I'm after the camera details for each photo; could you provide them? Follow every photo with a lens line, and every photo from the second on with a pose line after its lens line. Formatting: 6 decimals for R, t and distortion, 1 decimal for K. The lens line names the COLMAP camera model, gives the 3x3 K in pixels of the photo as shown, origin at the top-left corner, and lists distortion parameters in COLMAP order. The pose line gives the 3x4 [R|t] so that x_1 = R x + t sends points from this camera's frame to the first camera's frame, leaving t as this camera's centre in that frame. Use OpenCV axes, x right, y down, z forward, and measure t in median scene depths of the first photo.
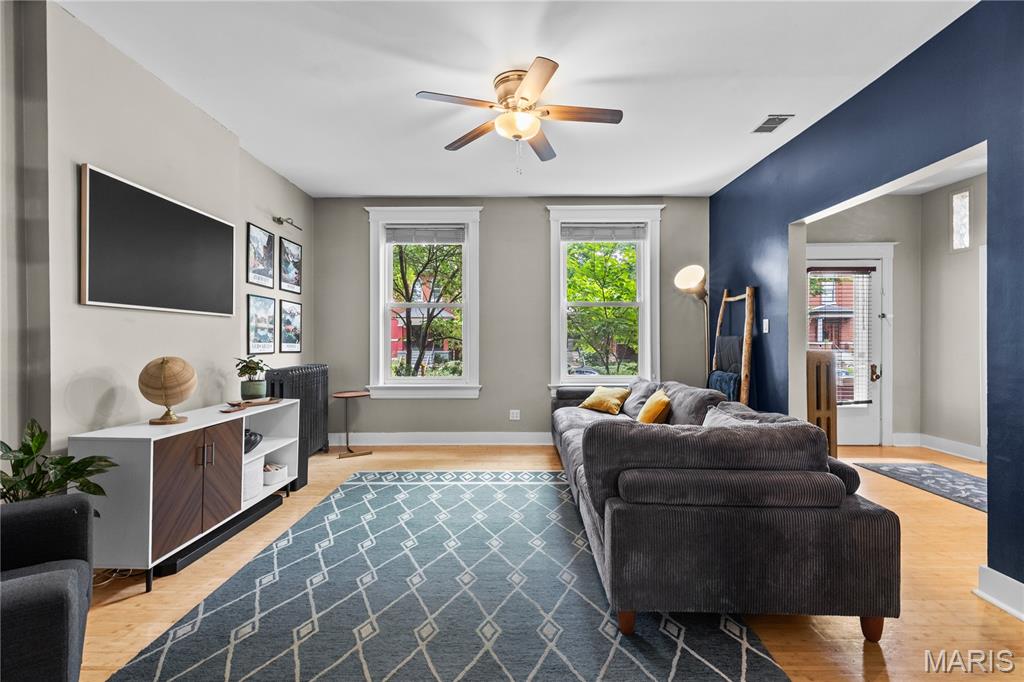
lens RADIAL K [[467.2, 0, 506.6], [0, 467.2, 341.7], [0, 0, 1]] dist [0.002603, 0.000409]
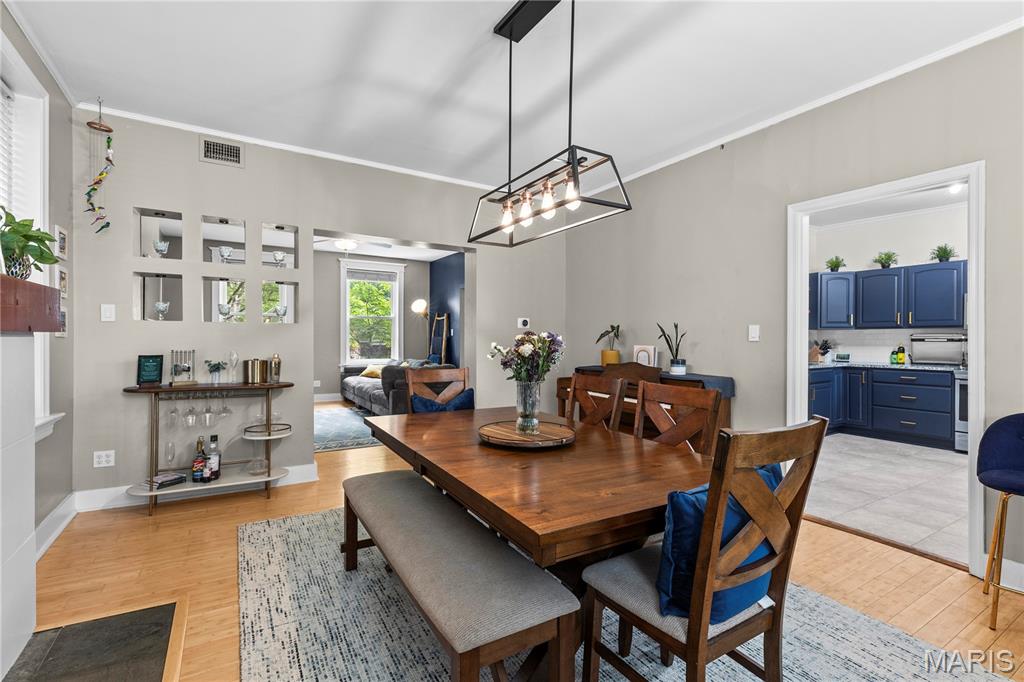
lens RADIAL K [[467.2, 0, 511.3], [0, 467.2, 342.9], [0, 0, 1]] dist [0.002603, 0.000409]
pose [[0.848049, 0.005317, 0.529890, -0.293690], [-0.006783, 0.999977, 0.000822, 0.009252], [-0.529874, -0.004292, 0.848066, -0.800458]]
